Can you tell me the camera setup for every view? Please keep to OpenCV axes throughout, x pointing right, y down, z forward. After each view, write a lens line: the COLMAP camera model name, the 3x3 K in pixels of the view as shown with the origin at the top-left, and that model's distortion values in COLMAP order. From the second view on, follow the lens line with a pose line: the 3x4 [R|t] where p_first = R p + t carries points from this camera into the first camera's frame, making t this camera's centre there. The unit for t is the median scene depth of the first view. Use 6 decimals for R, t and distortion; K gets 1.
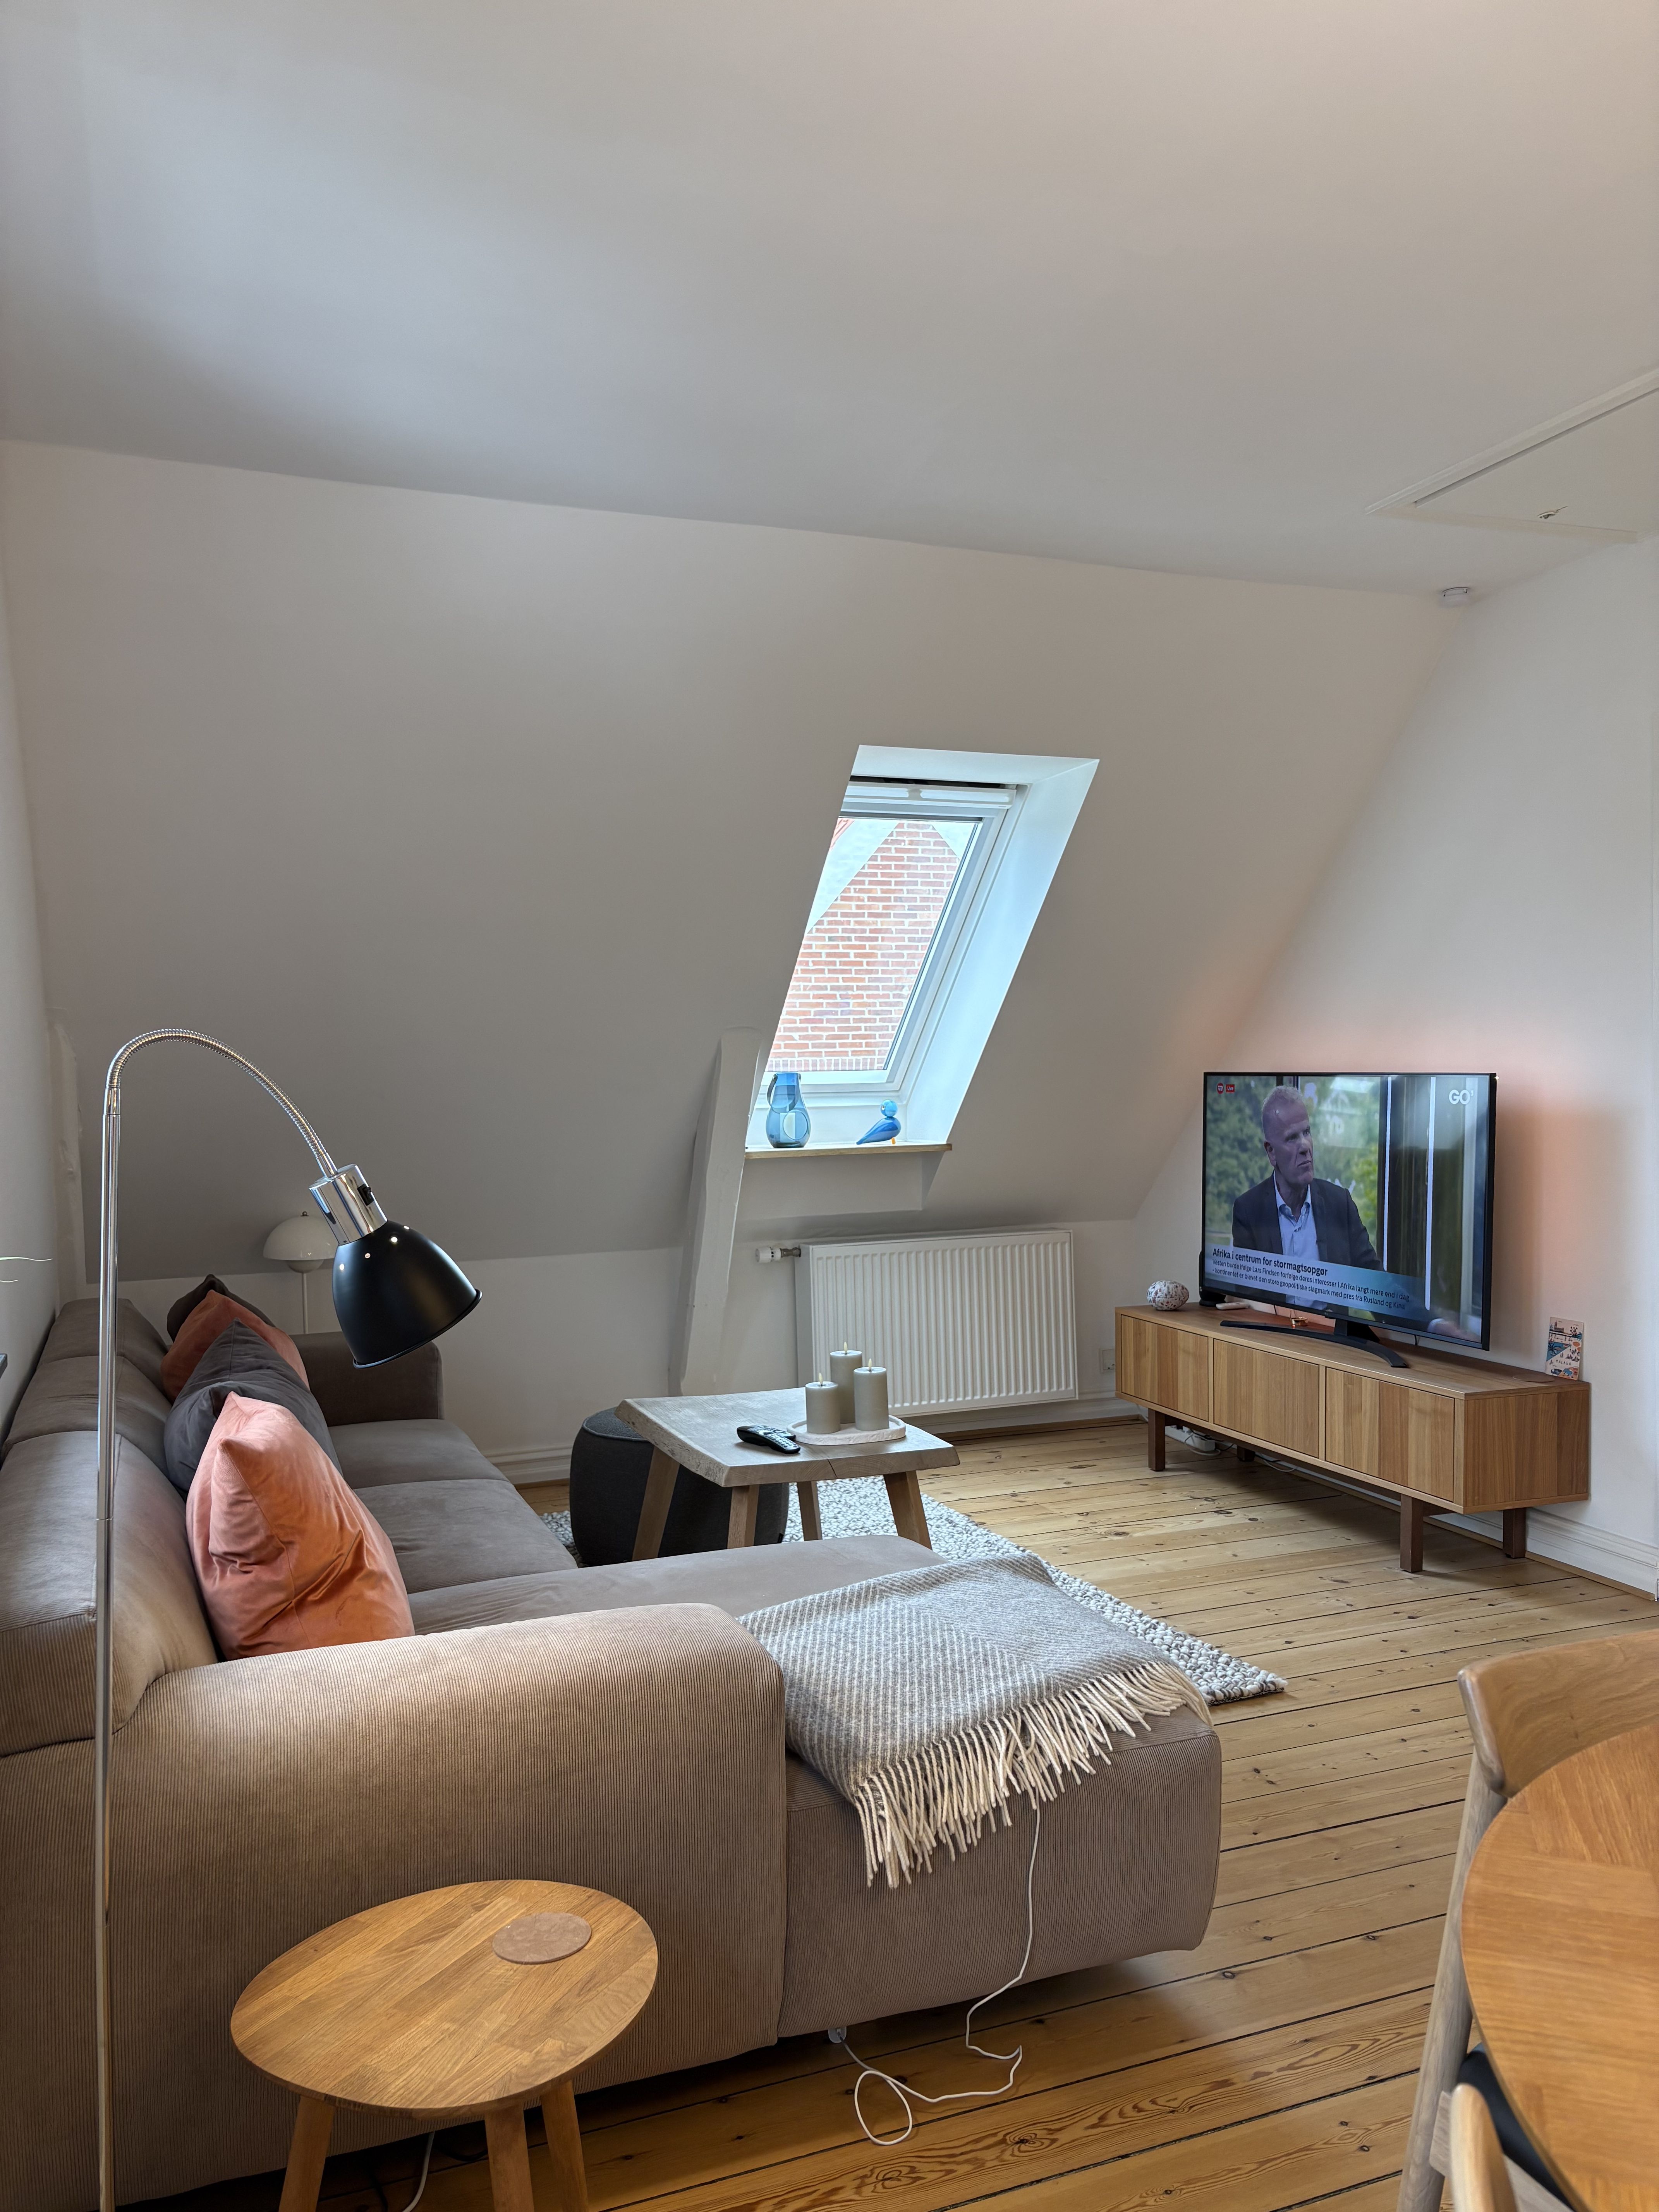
lens RADIAL K [[1661.5, 0, 829.5], [0, 1661.5, 1106.0], [0, 0, 1]] dist [-0.002660, -0.002155]
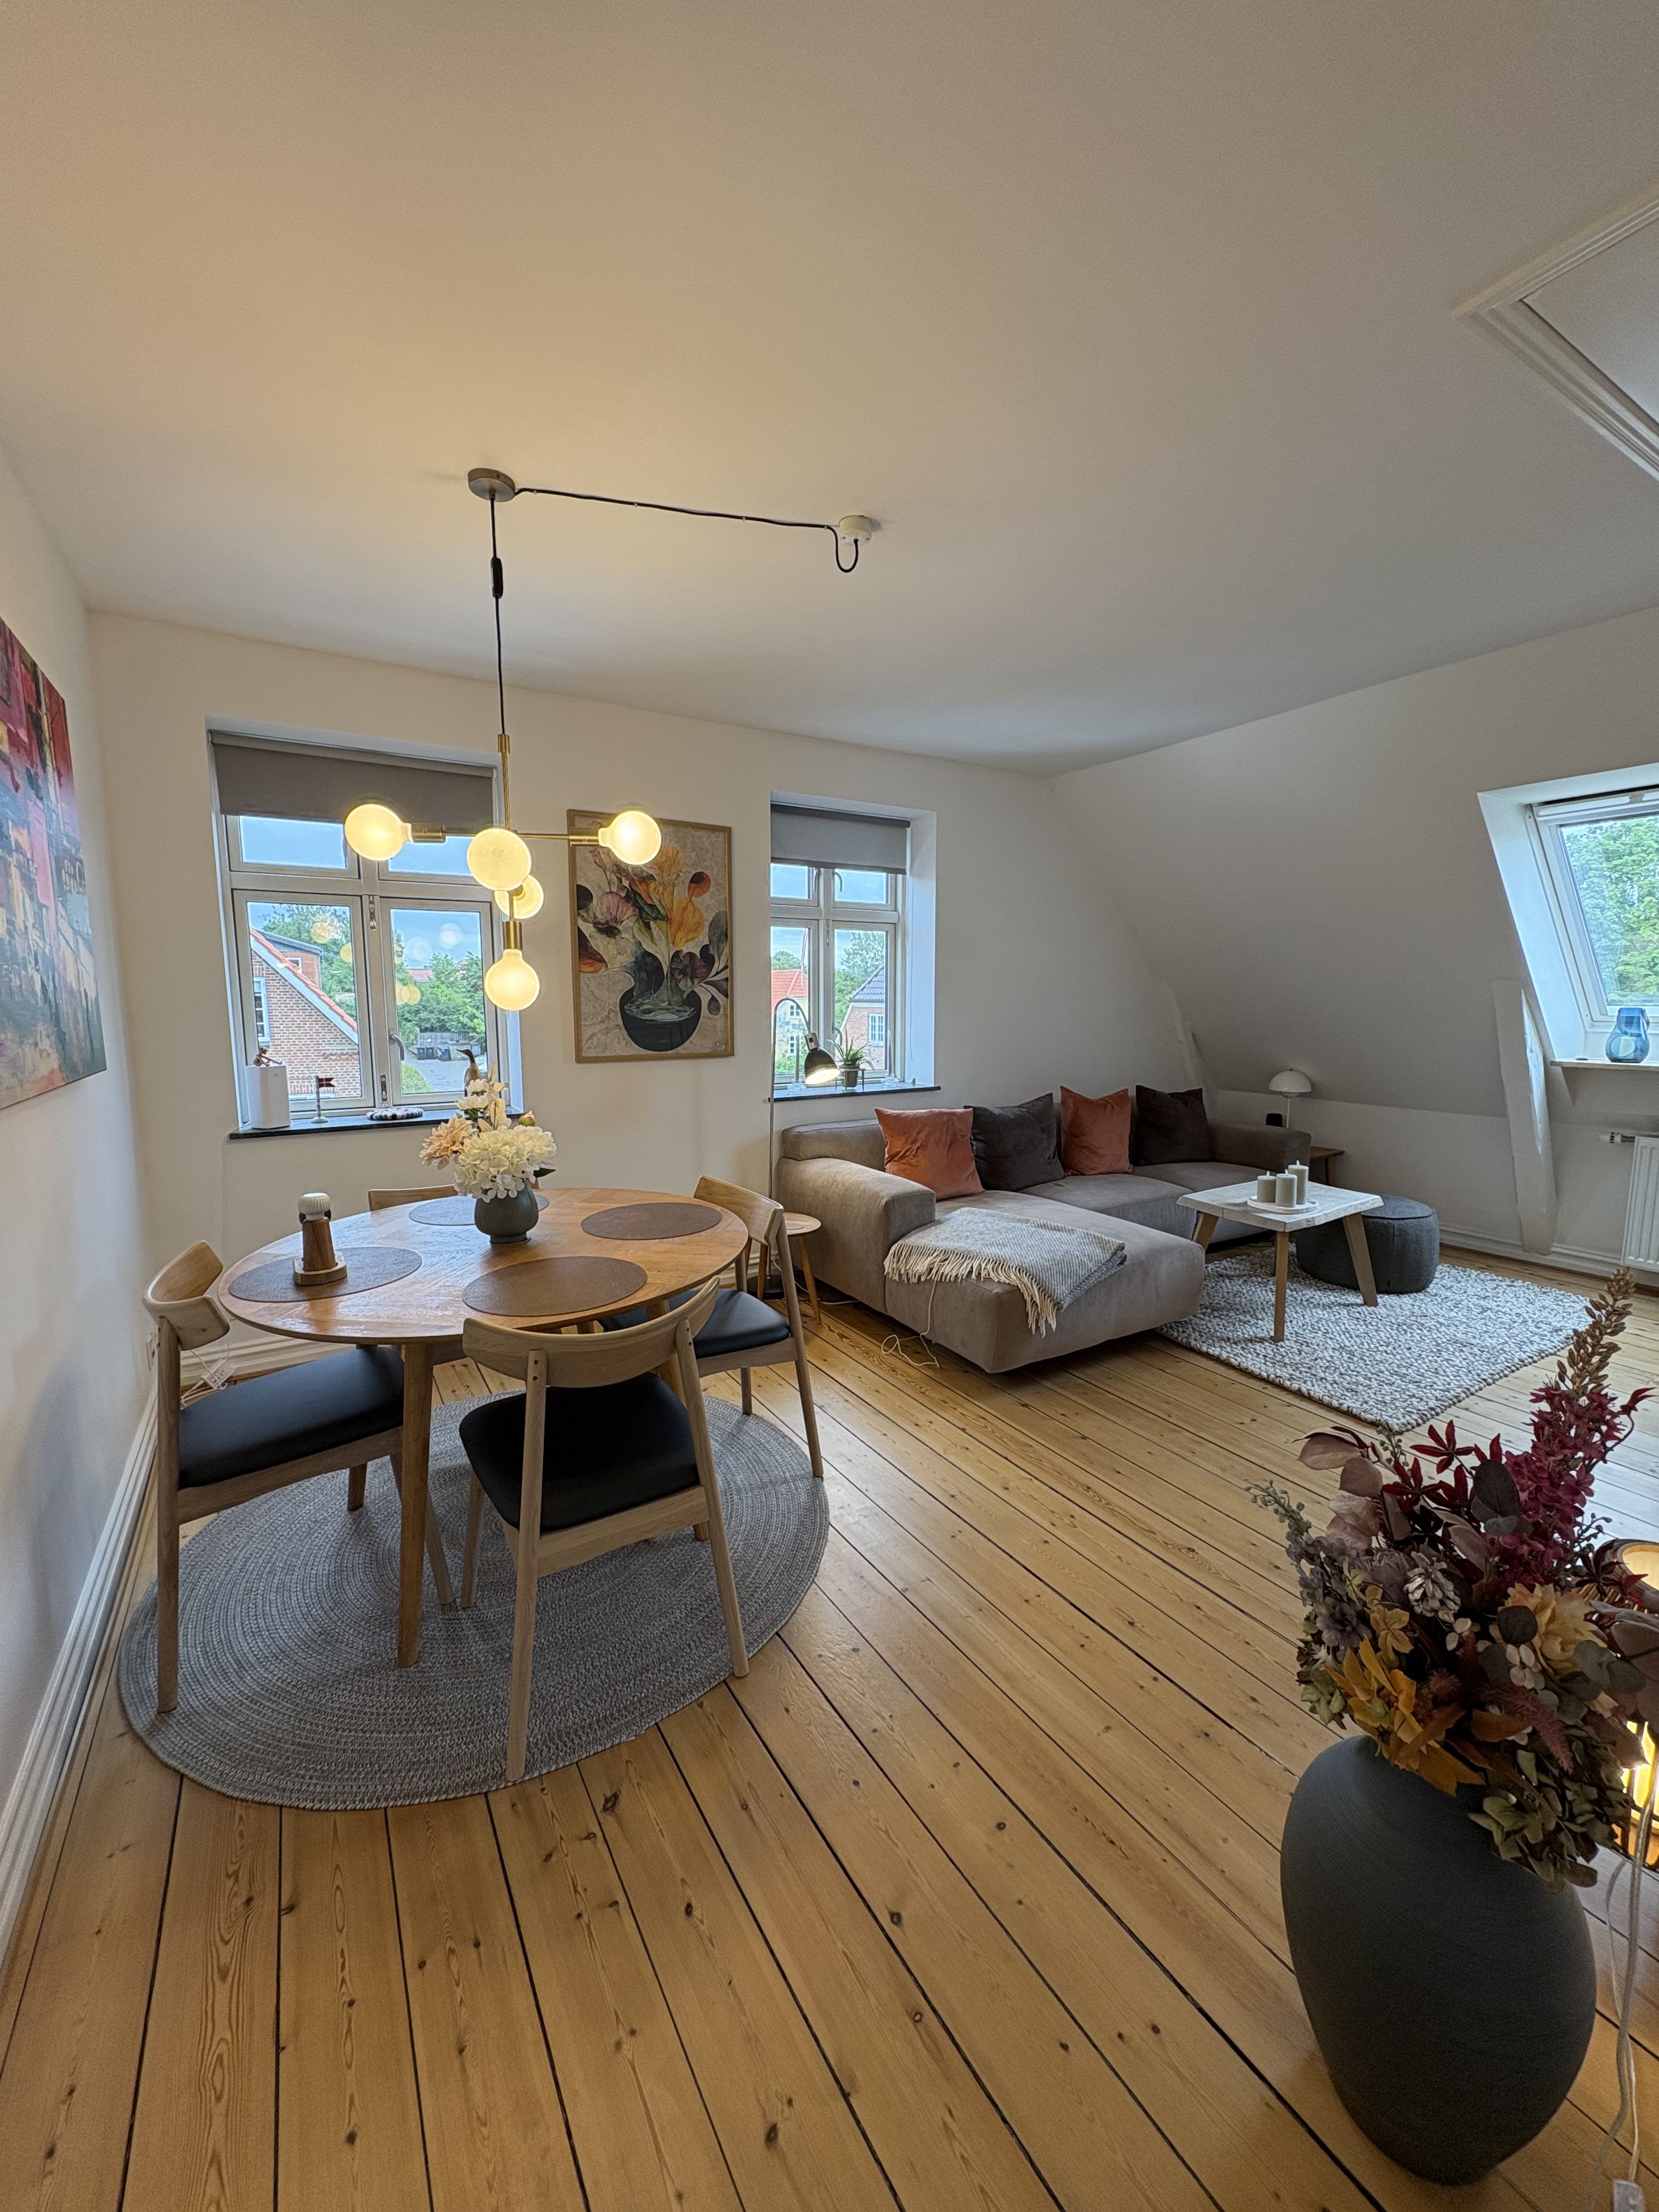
lens RADIAL K [[882.4, 0, 829.5], [0, 882.4, 1106.0], [0, 0, 1]] dist [-0.000780, -0.000053]
pose [[0.165843, 0.133884, -0.977022, 0.588800], [-0.015714, 0.990974, 0.133129, -0.026544], [0.986027, -0.006726, 0.166450, 0.225230]]
